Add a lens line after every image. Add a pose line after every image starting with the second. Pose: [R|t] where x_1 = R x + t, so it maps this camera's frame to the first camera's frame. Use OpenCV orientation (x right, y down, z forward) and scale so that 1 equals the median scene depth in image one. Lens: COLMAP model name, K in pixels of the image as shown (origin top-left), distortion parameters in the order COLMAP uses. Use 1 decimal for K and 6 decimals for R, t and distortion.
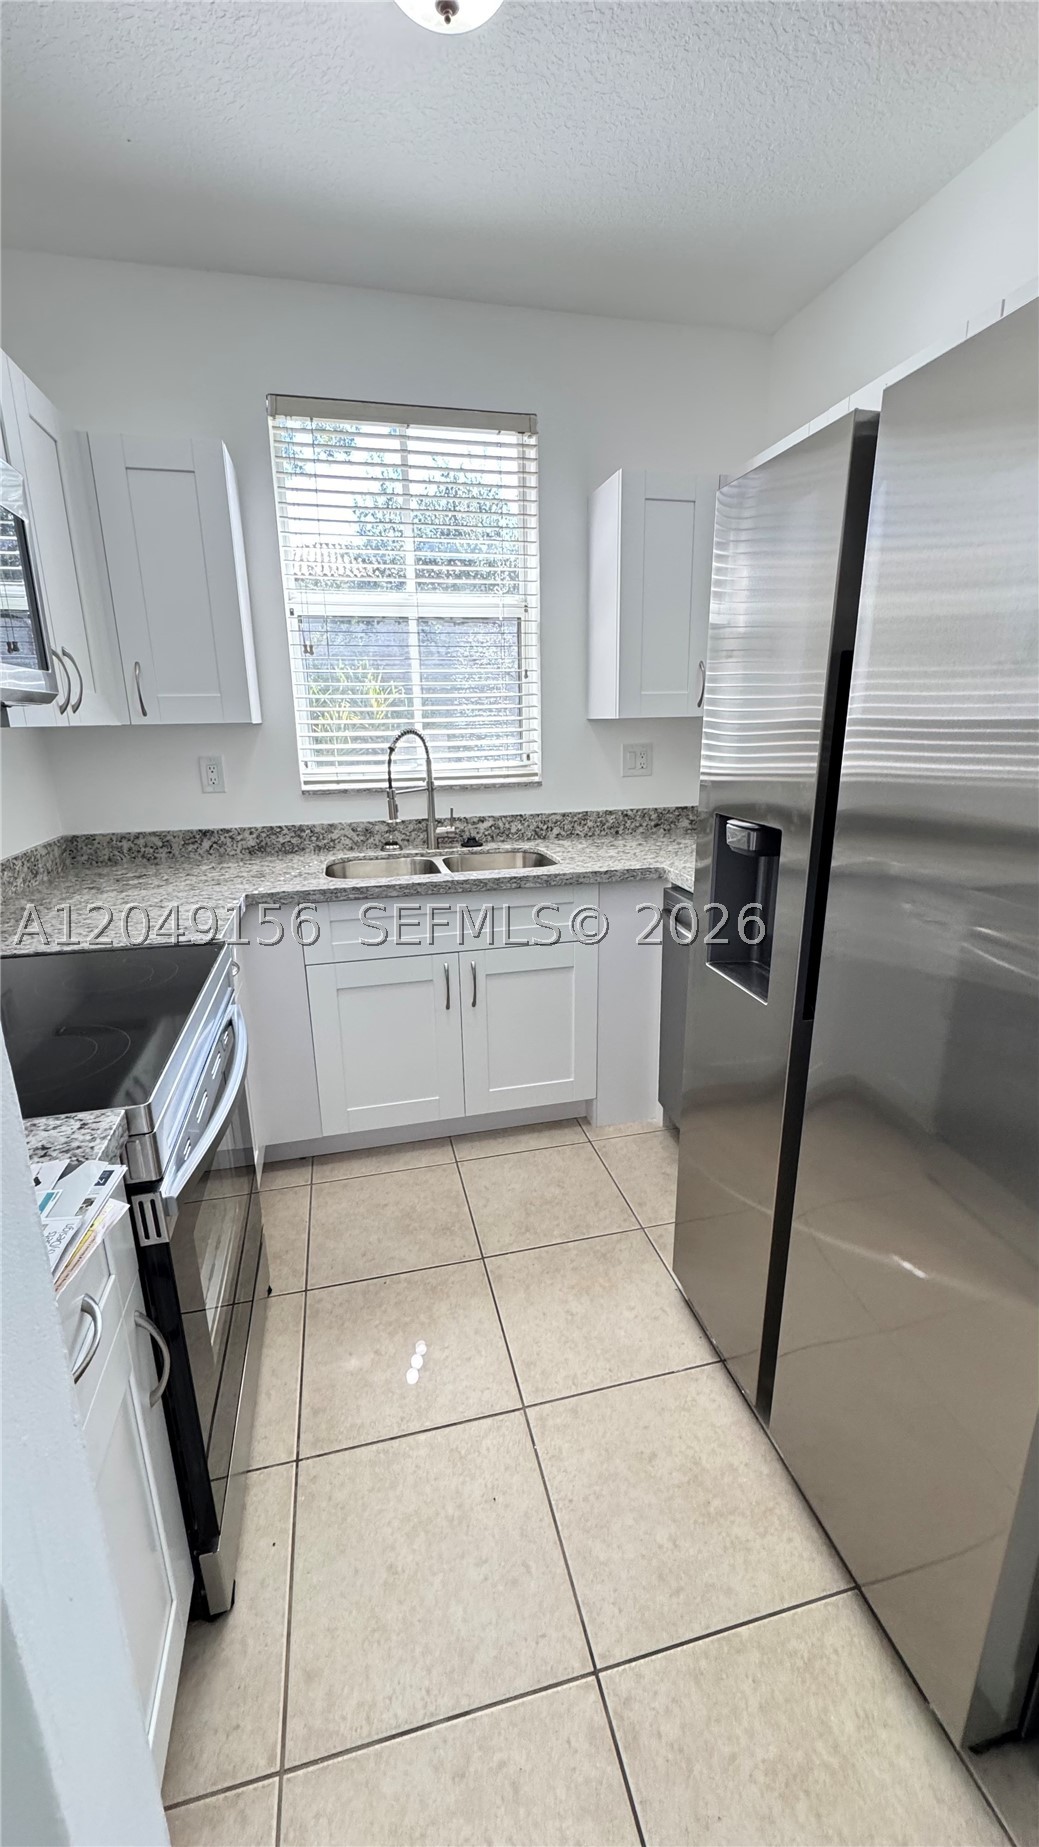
lens RADIAL K [[740.3, 0, 519.5], [0, 740.3, 923.5], [0, 0, 1]] dist [0.000292, 0.000012]
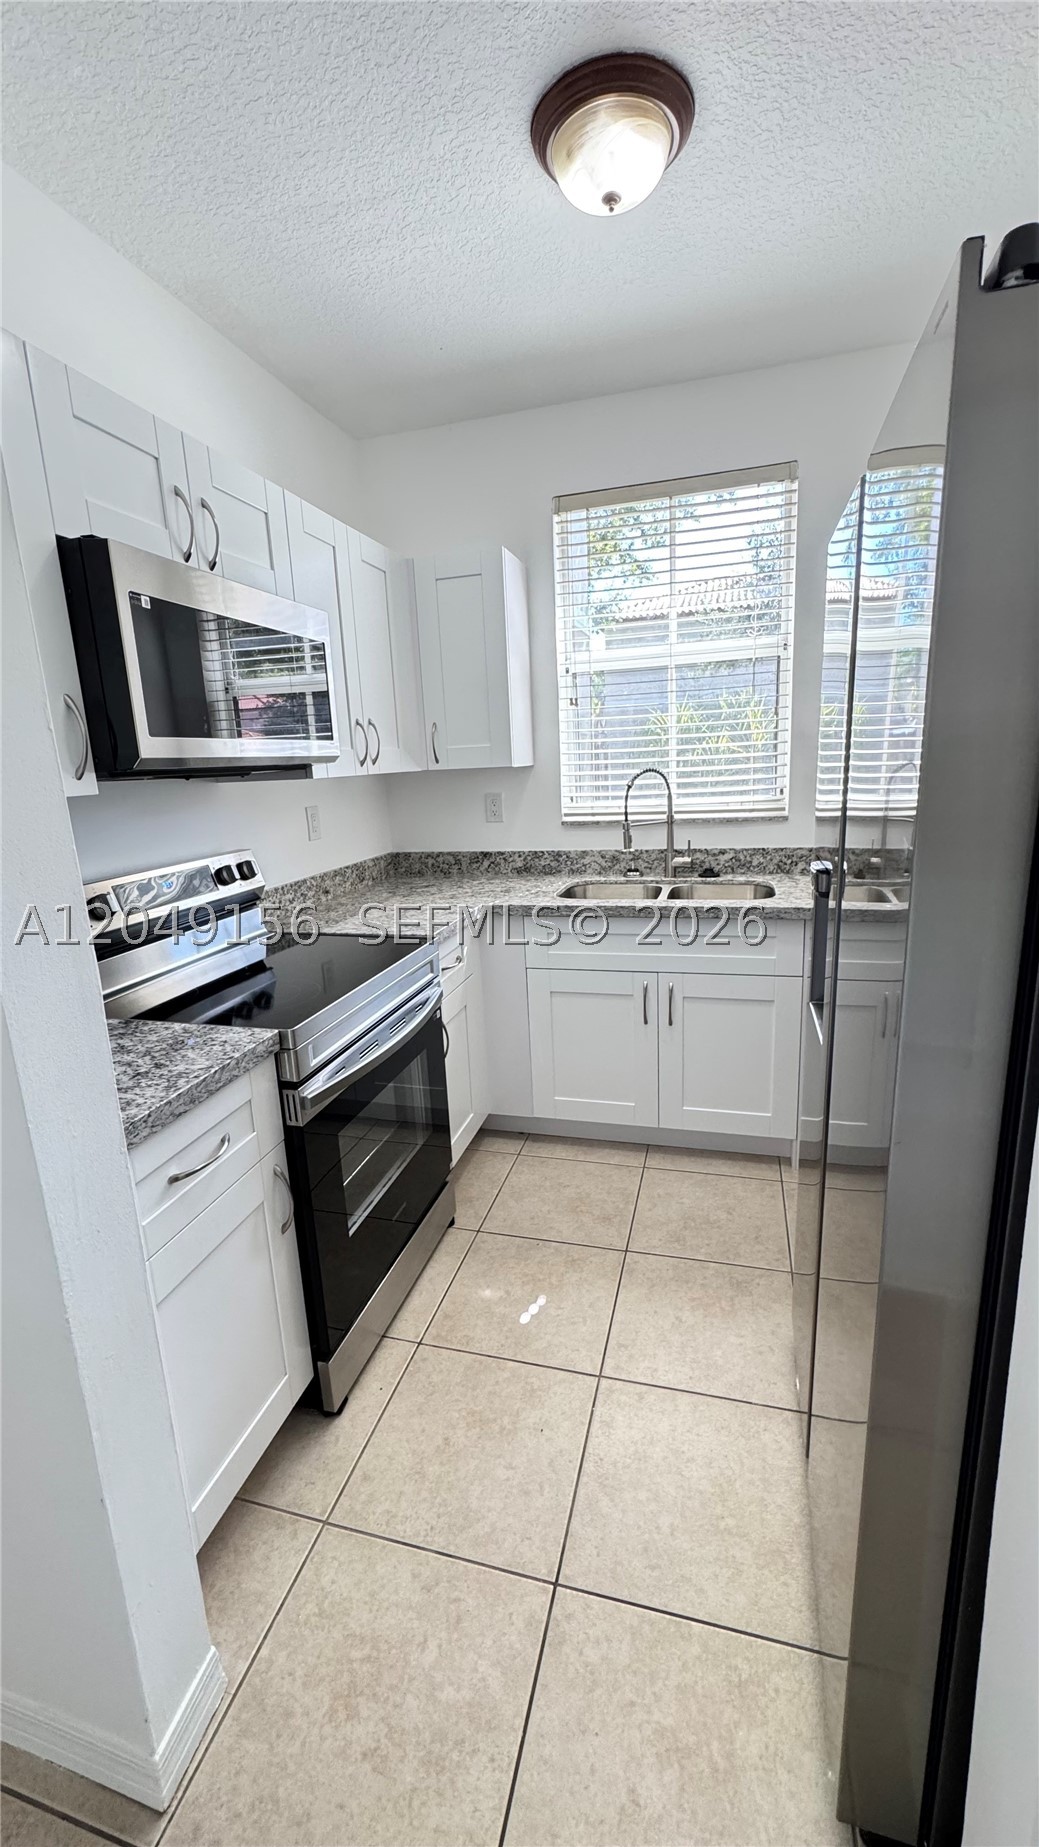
lens RADIAL K [[740.3, 0, 519.5], [0, 740.3, 923.5], [0, 0, 1]] dist [0.000292, 0.000012]
pose [[0.871293, 0.082904, -0.483710, 0.239622], [-0.099687, 0.994978, -0.009032, -0.002564], [0.480532, 0.056089, 0.875182, -0.046937]]
